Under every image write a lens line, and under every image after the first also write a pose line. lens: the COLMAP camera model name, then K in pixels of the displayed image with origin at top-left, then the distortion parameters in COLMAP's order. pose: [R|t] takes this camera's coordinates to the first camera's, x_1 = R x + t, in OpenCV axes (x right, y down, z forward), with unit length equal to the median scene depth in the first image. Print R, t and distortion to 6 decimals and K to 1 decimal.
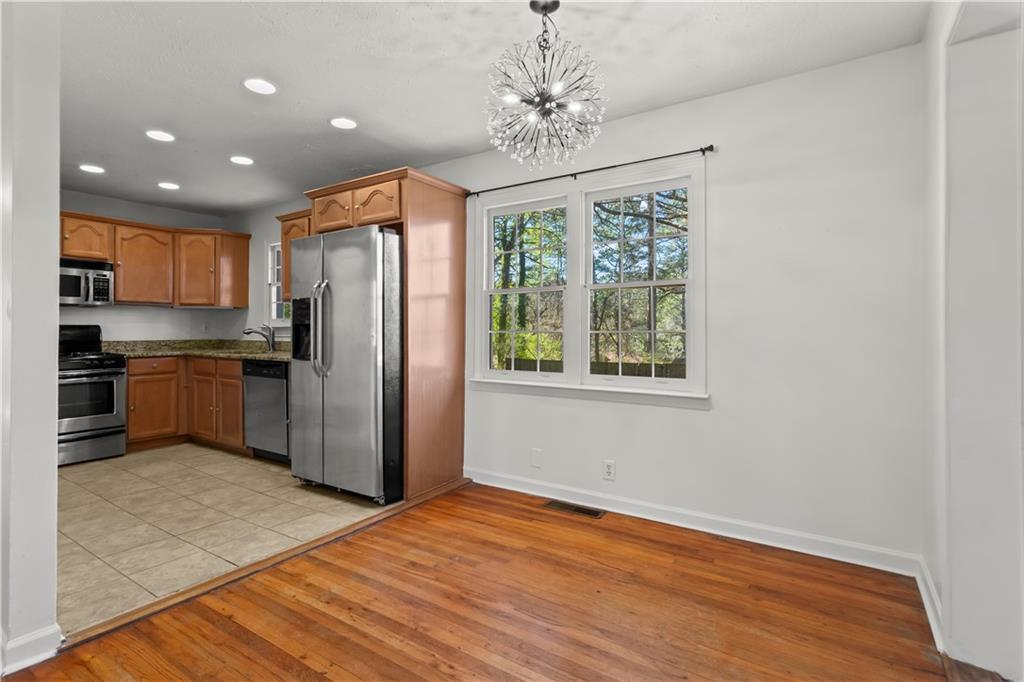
lens RADIAL K [[499.2, 0, 512.1], [0, 499.2, 332.5], [0, 0, 1]] dist [-0.000500, 0.000097]
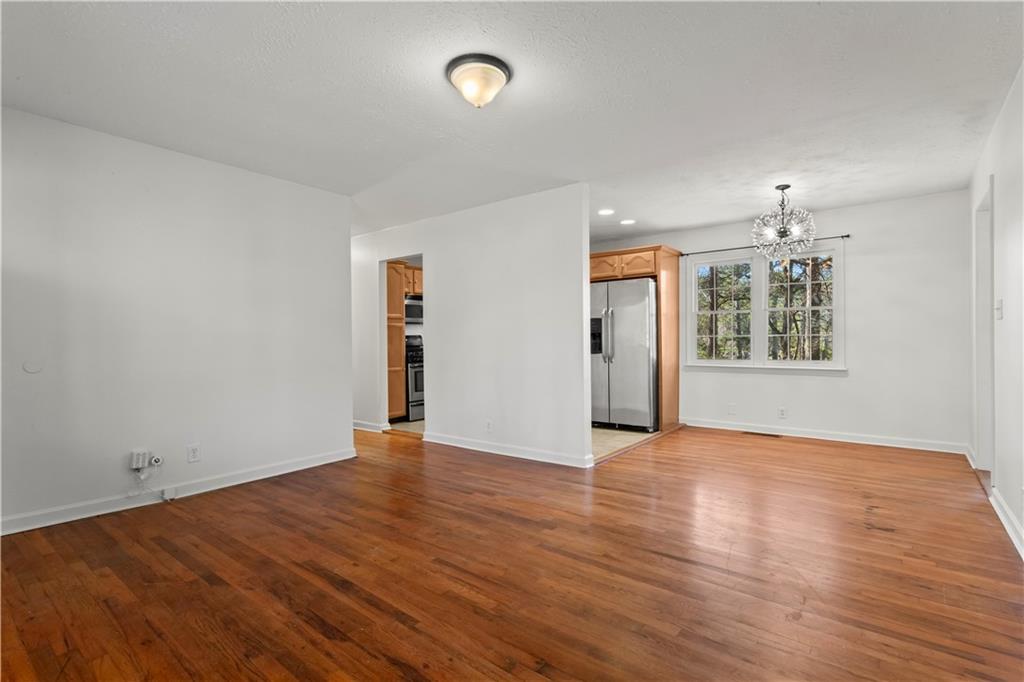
lens RADIAL K [[486.8, 0, 512.0], [0, 486.8, 339.6], [0, 0, 1]] dist [-0.002535, -0.000572]
pose [[0.996093, -0.008064, -0.087936, -0.584954], [0.008227, 0.999965, 0.001484, 0.003188], [0.087921, -0.002201, 0.996125, -0.775970]]
